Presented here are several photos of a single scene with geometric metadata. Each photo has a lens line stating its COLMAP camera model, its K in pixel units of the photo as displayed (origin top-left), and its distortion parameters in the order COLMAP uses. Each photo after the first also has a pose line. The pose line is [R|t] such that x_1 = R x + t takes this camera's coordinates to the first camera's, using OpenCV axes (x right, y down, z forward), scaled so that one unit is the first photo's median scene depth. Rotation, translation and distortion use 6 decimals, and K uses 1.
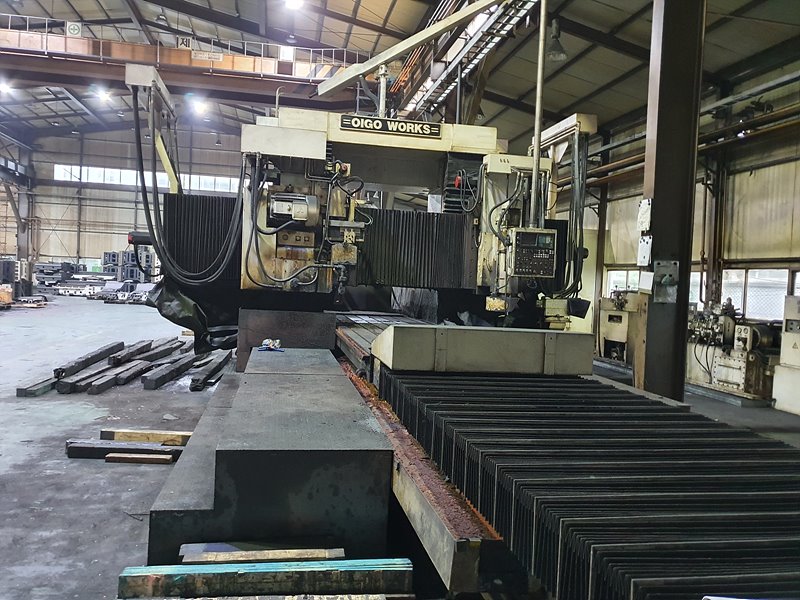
lens RADIAL K [[612.2, 0, 400.0], [0, 612.2, 300.0], [0, 0, 1]] dist [0.052831, -0.002253]
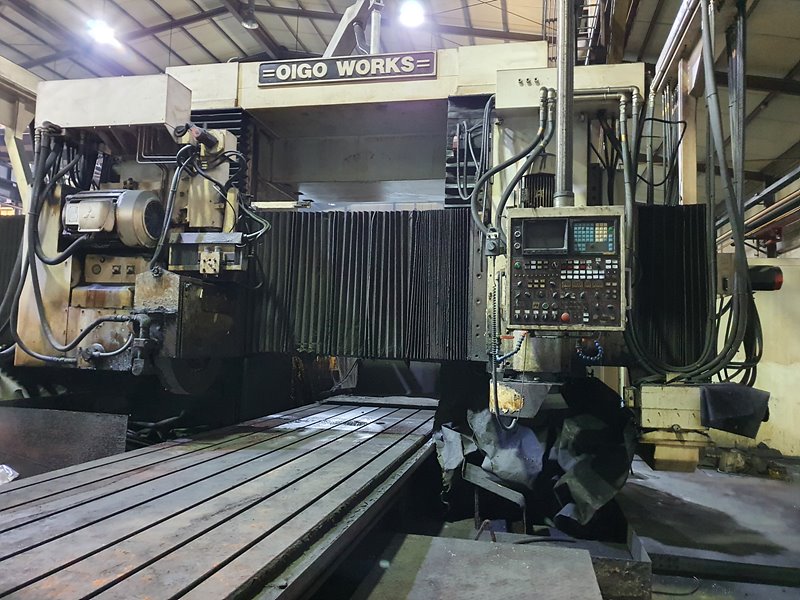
lens RADIAL K [[612.2, 0, 400.0], [0, 612.2, 300.0], [0, 0, 1]] dist [0.052831, -0.002253]
pose [[0.920442, -0.044092, -0.388384, 0.244576], [-0.000594, 0.993459, -0.114192, -0.010736], [0.390879, 0.105338, 0.914395, 0.538878]]
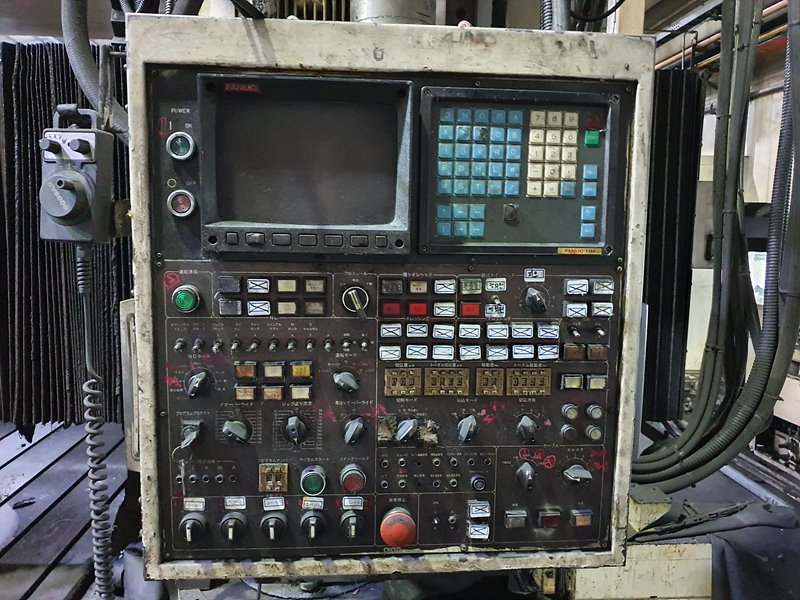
lens RADIAL K [[612.2, 0, 400.0], [0, 612.2, 300.0], [0, 0, 1]] dist [0.052831, -0.002253]
pose [[0.992870, -0.010870, -0.118704, 0.205931], [0.022207, 0.995267, 0.094604, -0.077419], [0.117114, -0.096566, 0.988413, 0.814322]]
